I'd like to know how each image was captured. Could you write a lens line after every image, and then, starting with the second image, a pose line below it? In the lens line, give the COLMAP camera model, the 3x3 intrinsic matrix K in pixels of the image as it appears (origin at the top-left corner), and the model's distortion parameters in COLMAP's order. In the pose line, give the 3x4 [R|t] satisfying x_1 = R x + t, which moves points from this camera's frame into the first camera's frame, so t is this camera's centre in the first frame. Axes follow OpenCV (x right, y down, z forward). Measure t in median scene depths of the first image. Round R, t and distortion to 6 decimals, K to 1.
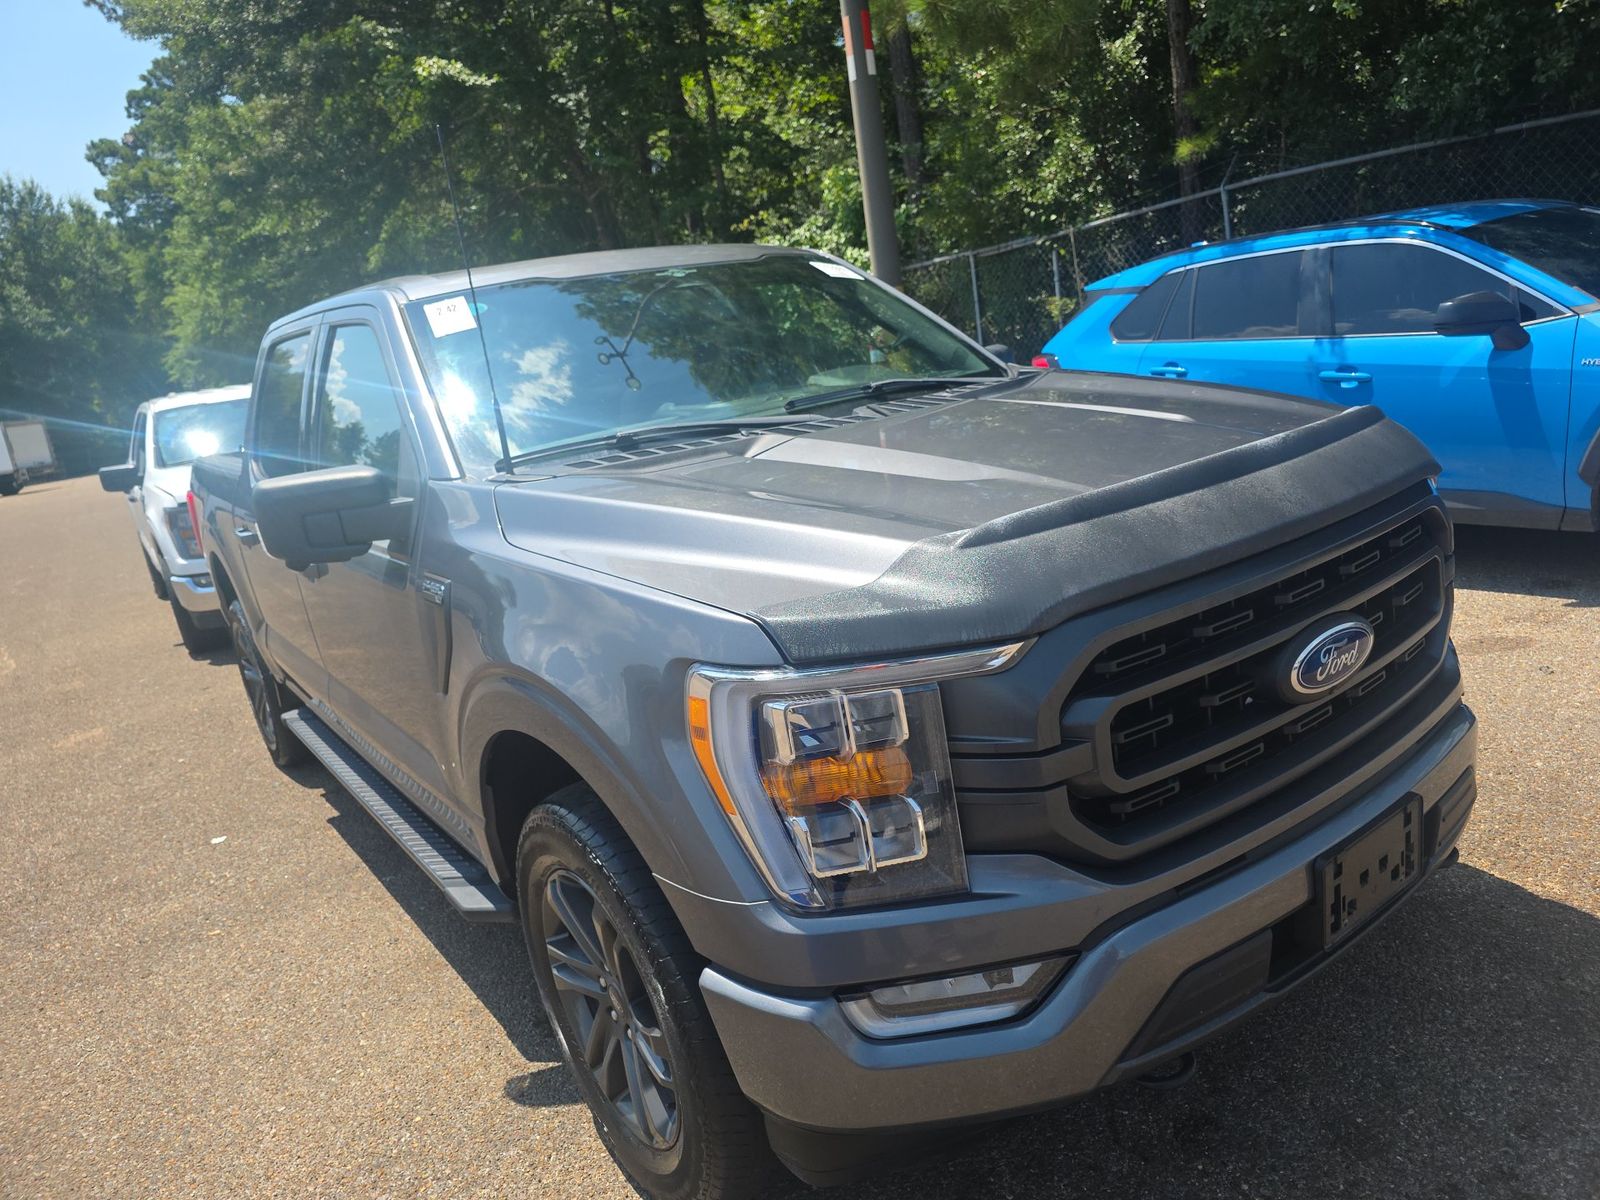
lens RADIAL K [[1095.3, 0, 800.3], [0, 1095.3, 602.9], [0, 0, 1]] dist [0.051211, -0.042766]
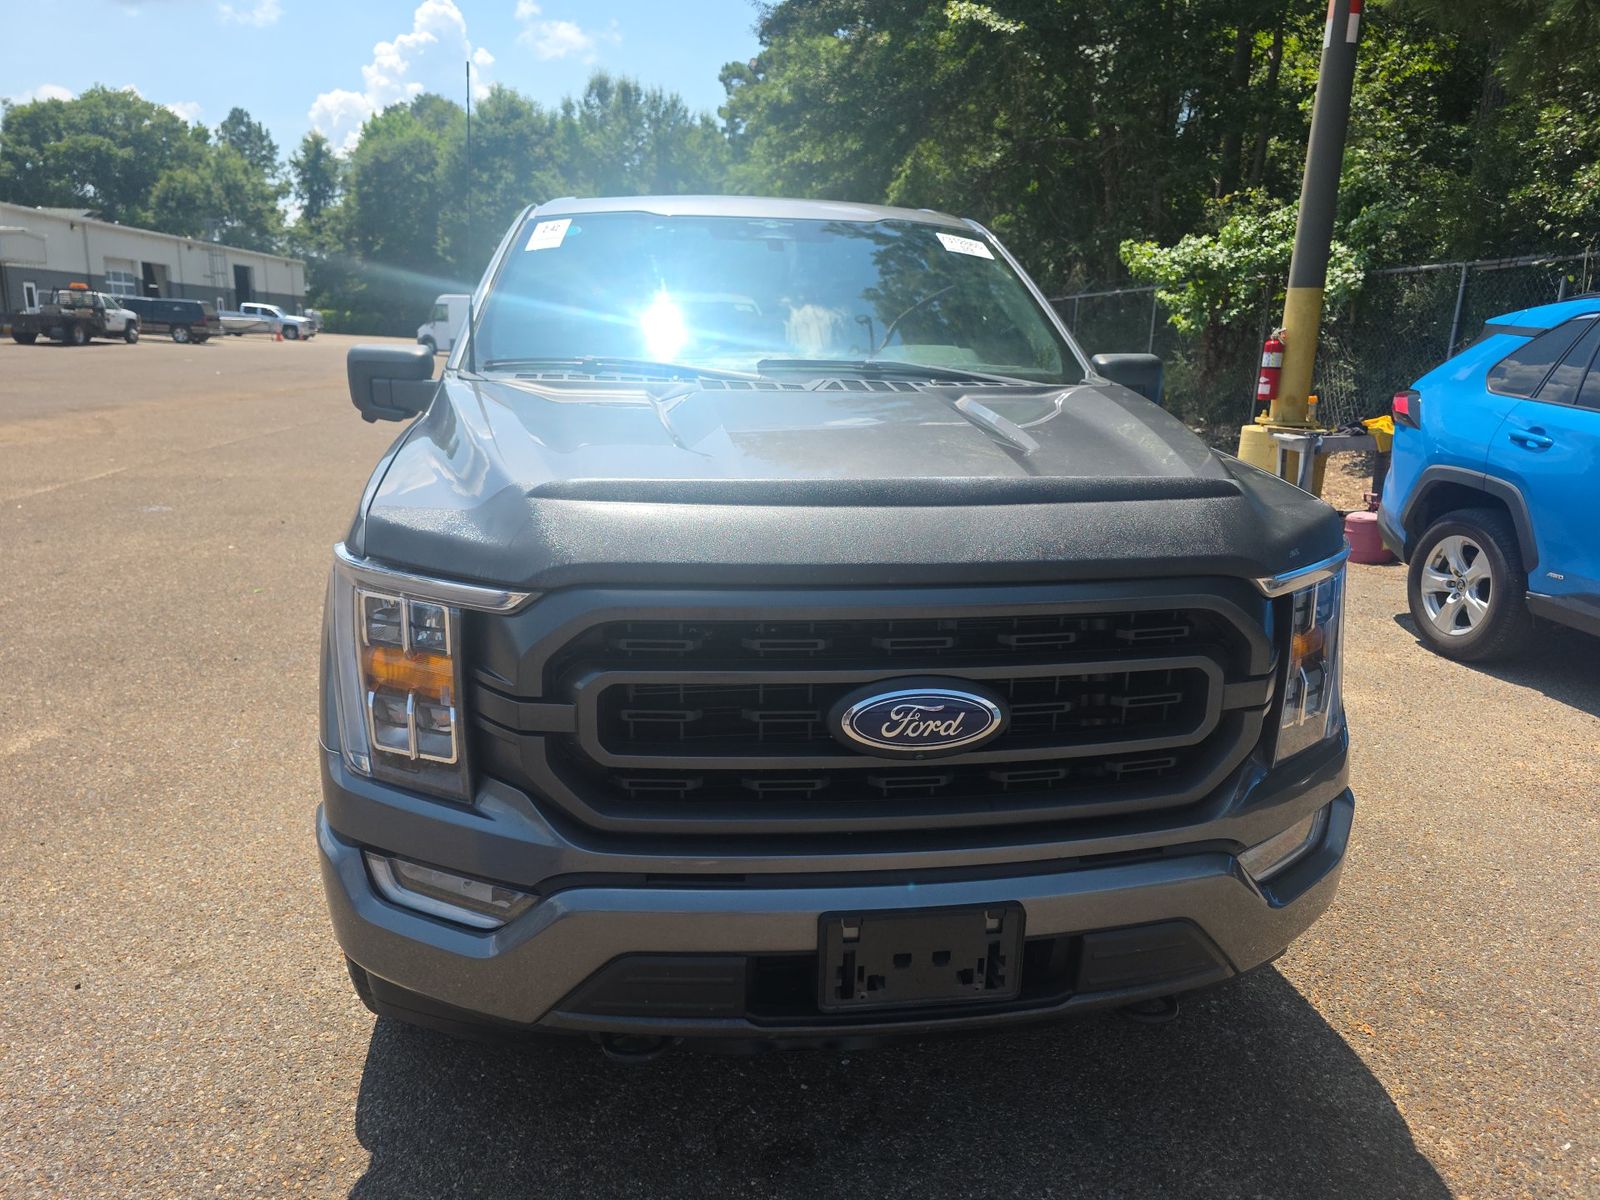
lens RADIAL K [[1081.9, 0, 803.4], [0, 1081.9, 617.5], [0, 0, 1]] dist [0.058914, -0.043178]
pose [[0.868862, 0.280248, -0.408092, 0.112585], [-0.258519, 0.959865, 0.108756, -0.016053], [0.422192, 0.011005, 0.906440, 0.021508]]
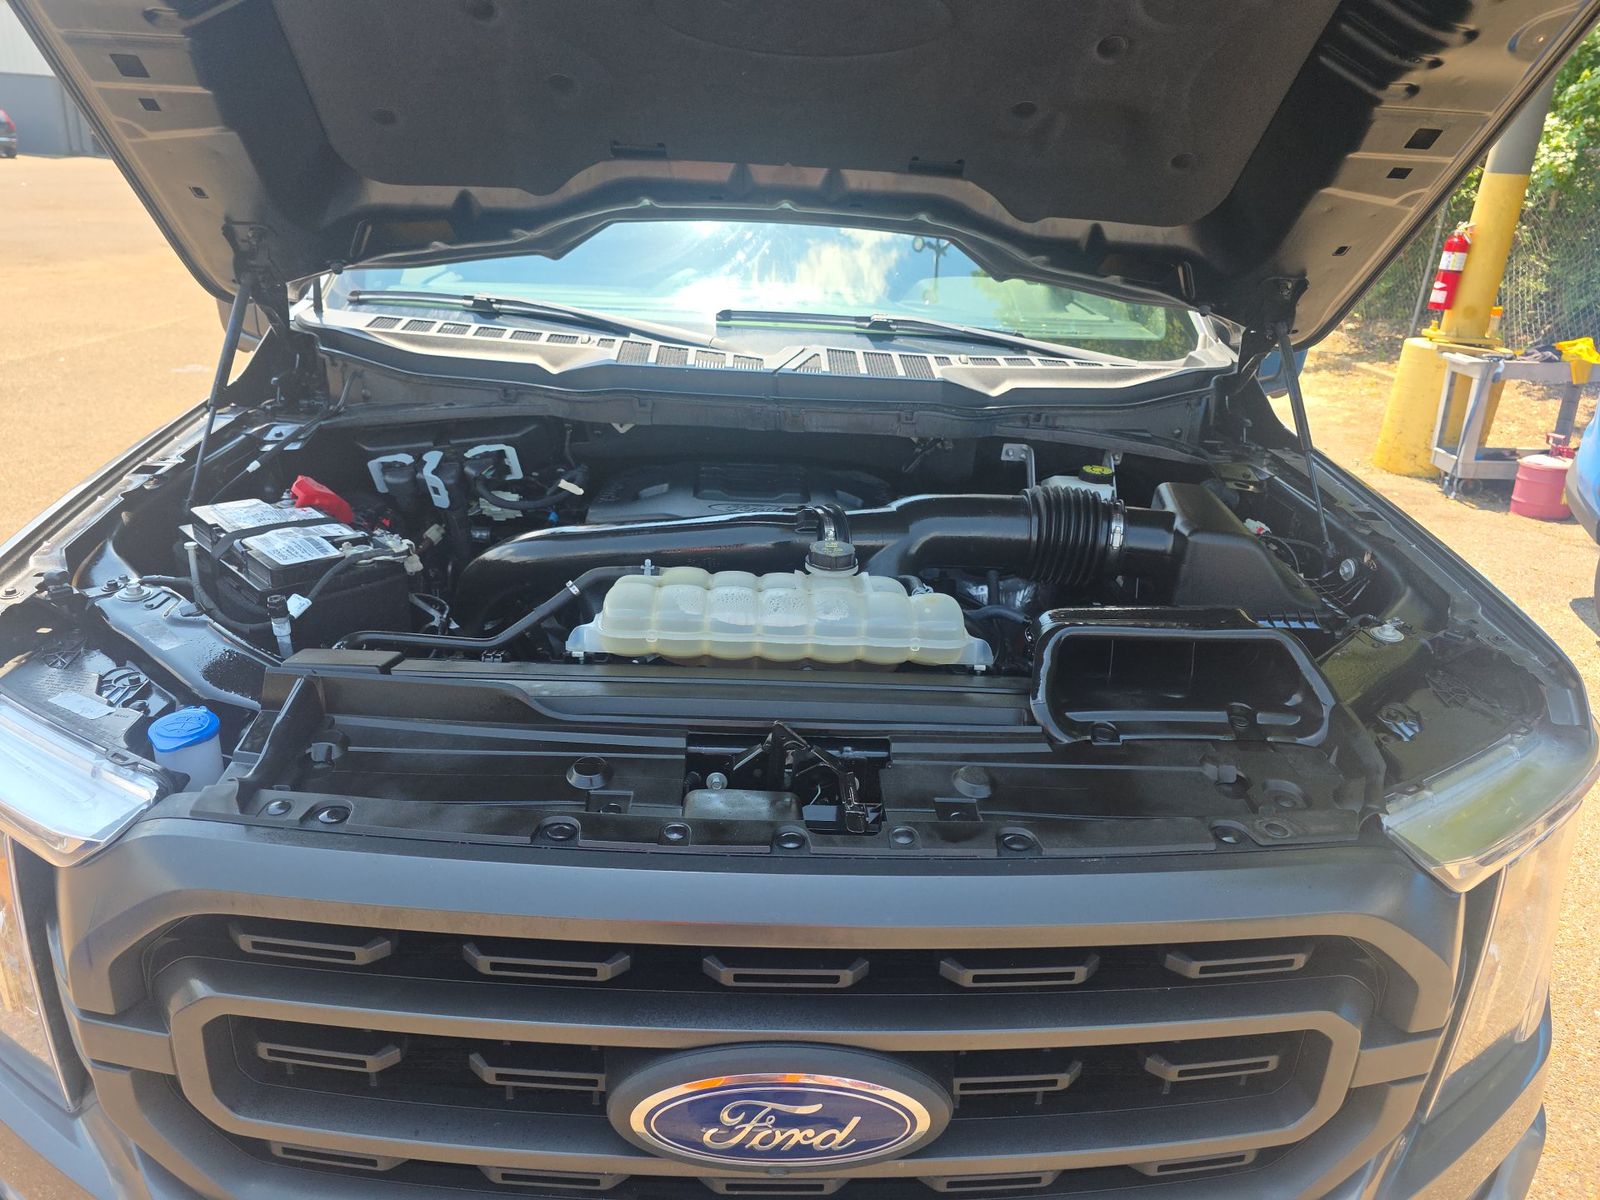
lens RADIAL K [[1092.8, 0, 805.2], [0, 1092.8, 615.0], [0, 0, 1]] dist [0.059138, -0.045278]
pose [[0.809511, 0.386789, -0.441687, 0.094830], [-0.305954, 0.920005, 0.244912, -0.043845], [0.501084, -0.063123, 0.863094, 0.089338]]
